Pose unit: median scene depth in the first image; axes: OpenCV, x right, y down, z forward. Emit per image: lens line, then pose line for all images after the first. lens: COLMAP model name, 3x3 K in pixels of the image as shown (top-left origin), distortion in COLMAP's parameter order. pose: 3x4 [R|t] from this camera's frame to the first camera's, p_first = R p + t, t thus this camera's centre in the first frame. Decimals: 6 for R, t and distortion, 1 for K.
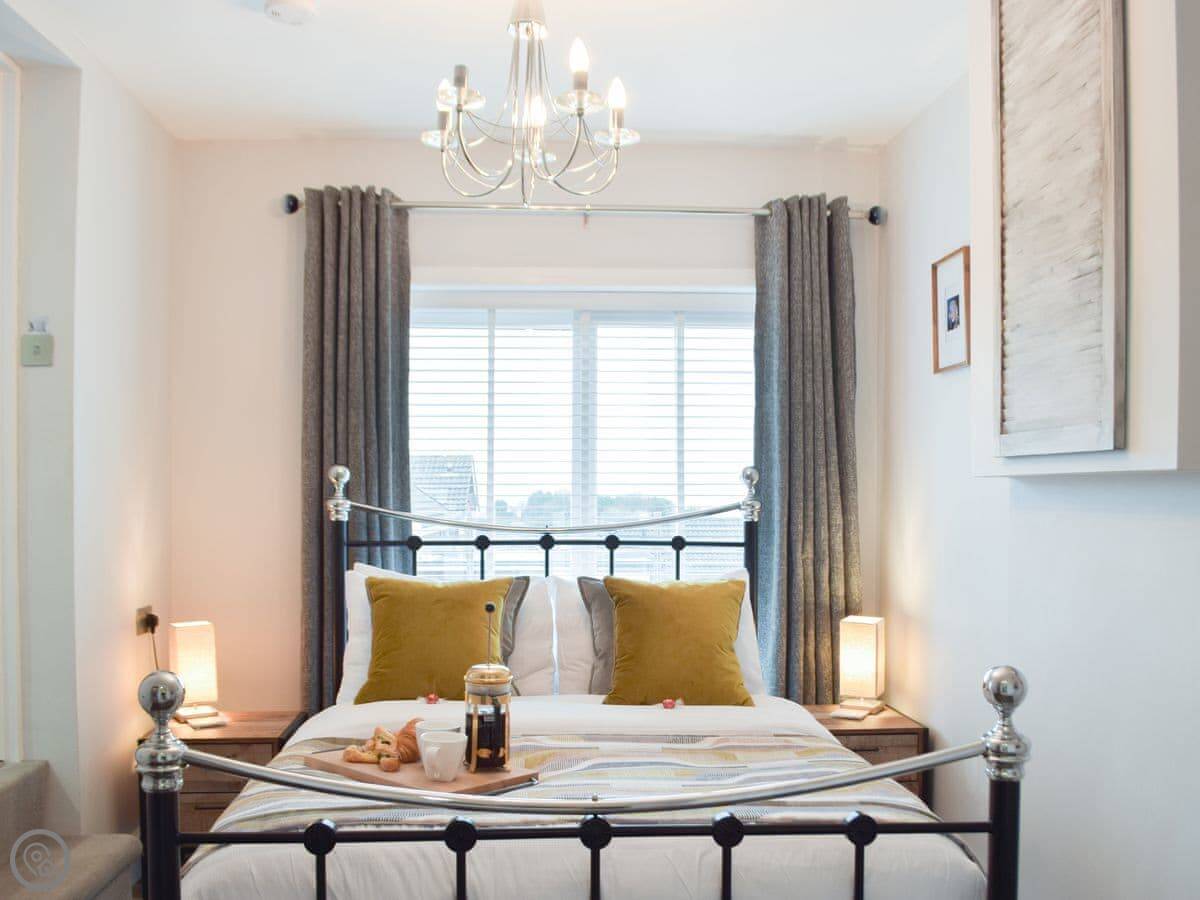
lens RADIAL K [[1019.7, 0, 616.0], [0, 1019.7, 487.0], [0, 0, 1]] dist [-0.068236, -0.001241]
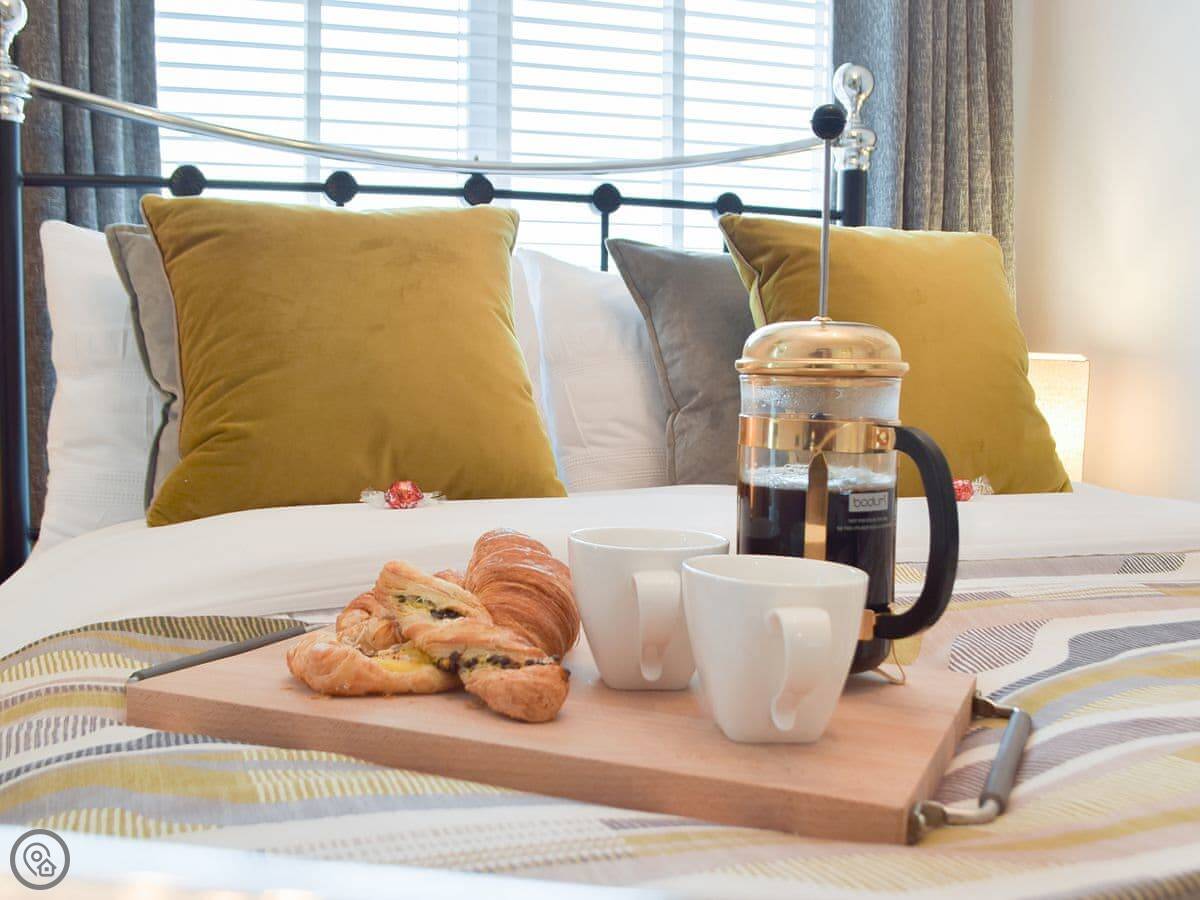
lens RADIAL K [[1233.9, 0, 600.0], [0, 1233.9, 450.0], [0, 0, 1]] dist [-0.084462, -0.001312]
pose [[0.956606, -0.024437, 0.290358, -0.185161], [-0.007618, 0.994039, 0.108755, 0.112823], [-0.291285, -0.106247, 0.950718, 0.443747]]
